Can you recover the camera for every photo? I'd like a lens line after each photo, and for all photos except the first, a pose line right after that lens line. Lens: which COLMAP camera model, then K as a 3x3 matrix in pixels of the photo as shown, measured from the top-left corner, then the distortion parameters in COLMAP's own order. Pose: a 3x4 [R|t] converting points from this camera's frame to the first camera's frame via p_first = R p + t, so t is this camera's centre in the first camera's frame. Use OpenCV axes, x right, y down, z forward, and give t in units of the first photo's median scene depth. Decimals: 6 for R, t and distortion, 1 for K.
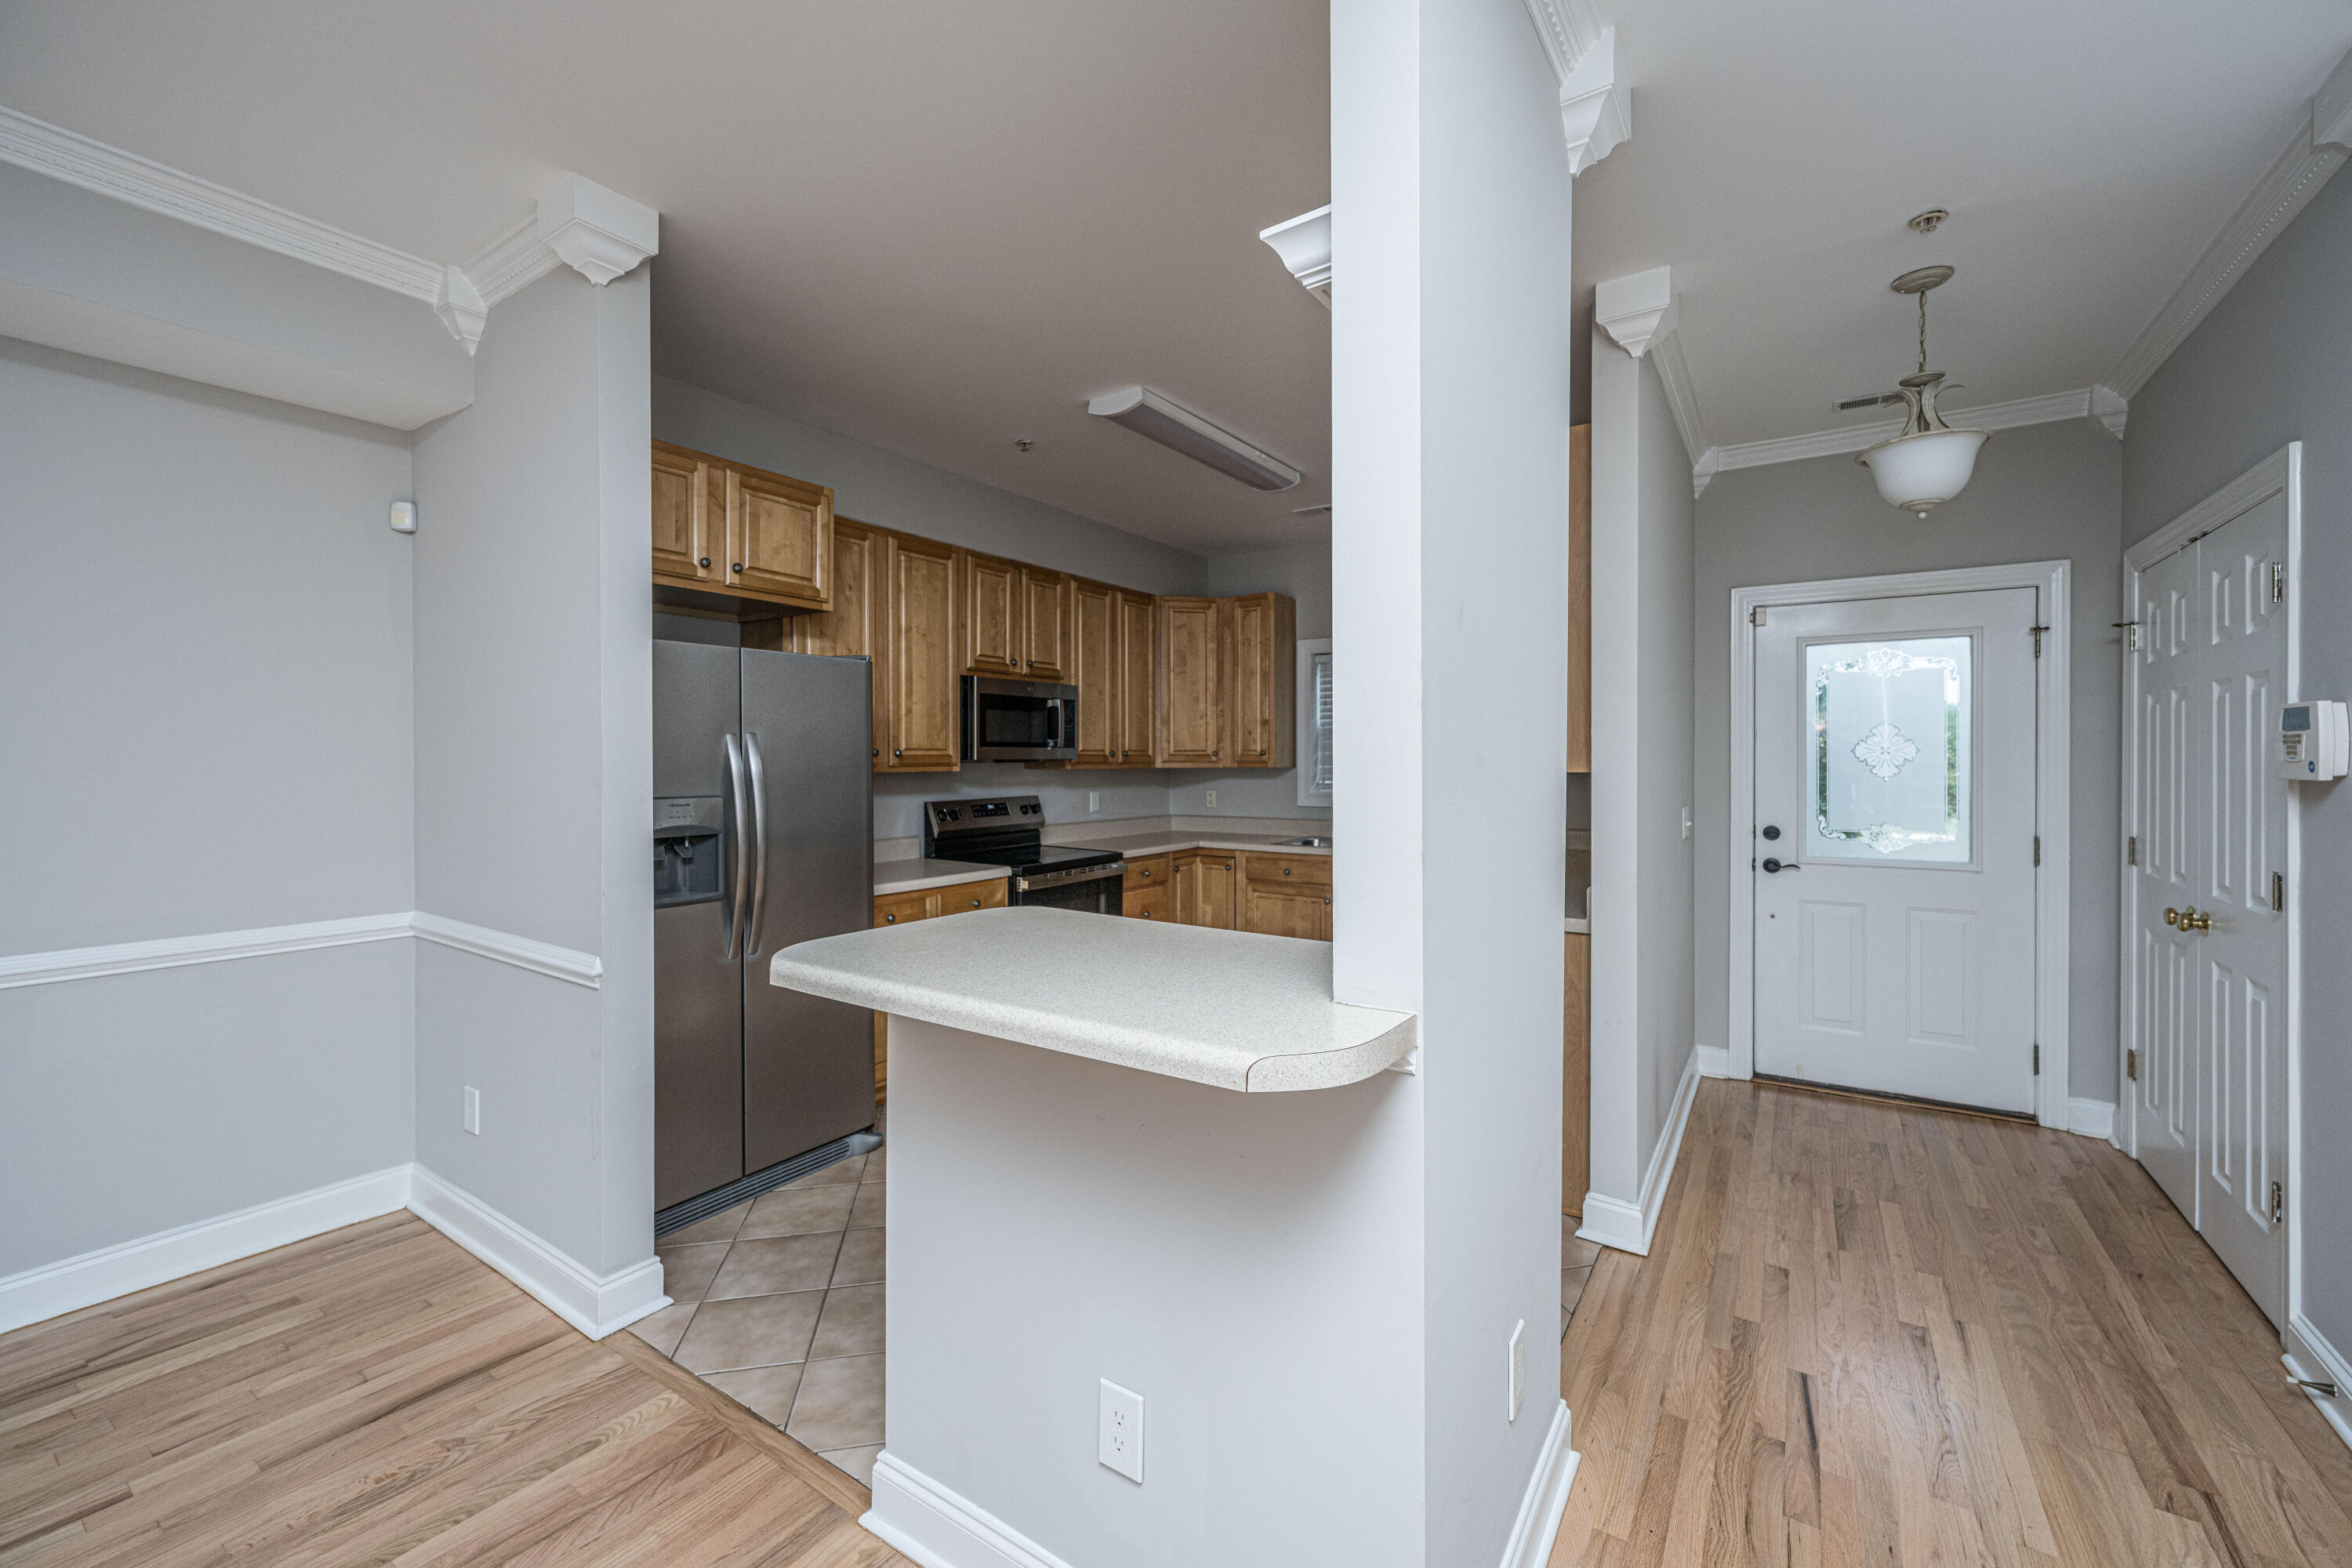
lens RADIAL K [[940.4, 0, 1175.2], [0, 940.4, 769.6], [0, 0, 1]] dist [0.000976, 0.000015]
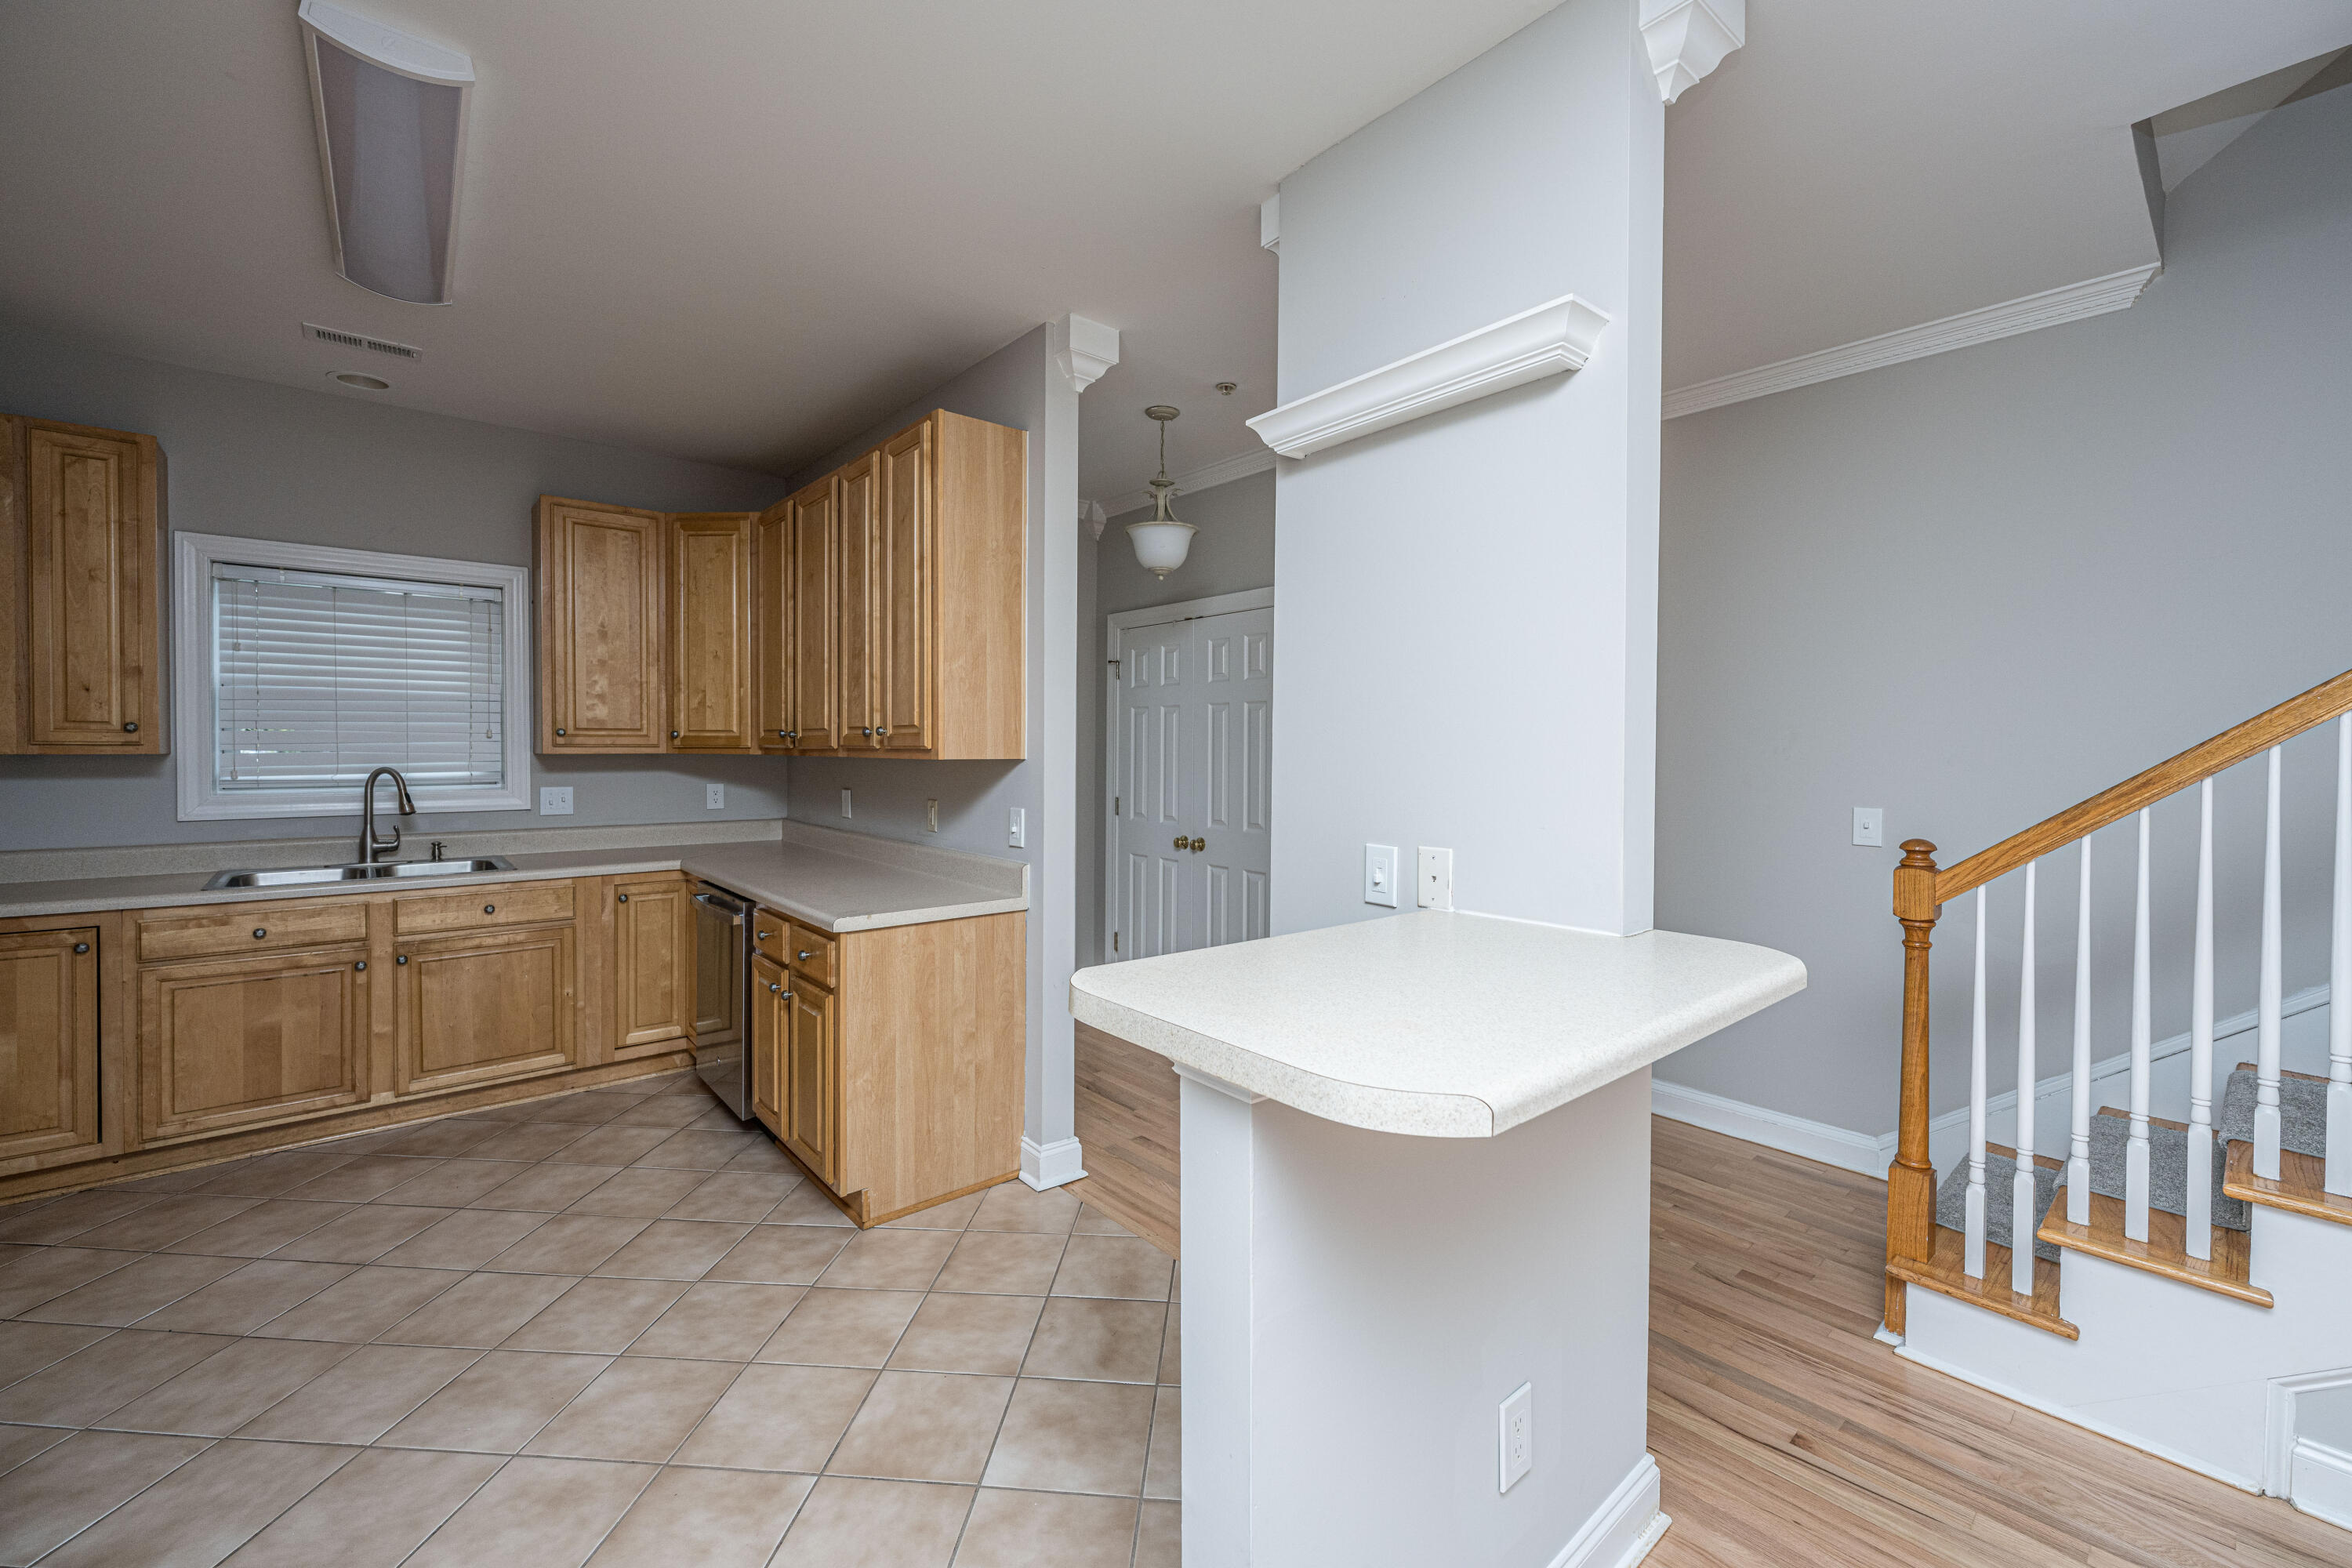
lens RADIAL K [[940.4, 0, 1171.9], [0, 940.4, 763.4], [0, 0, 1]] dist [0.000976, 0.000015]
pose [[0.284102, -0.012603, 0.958711, -0.580044], [0.003169, 0.999920, 0.012205, -0.003133], [-0.958789, -0.000429, 0.284119, 0.582296]]
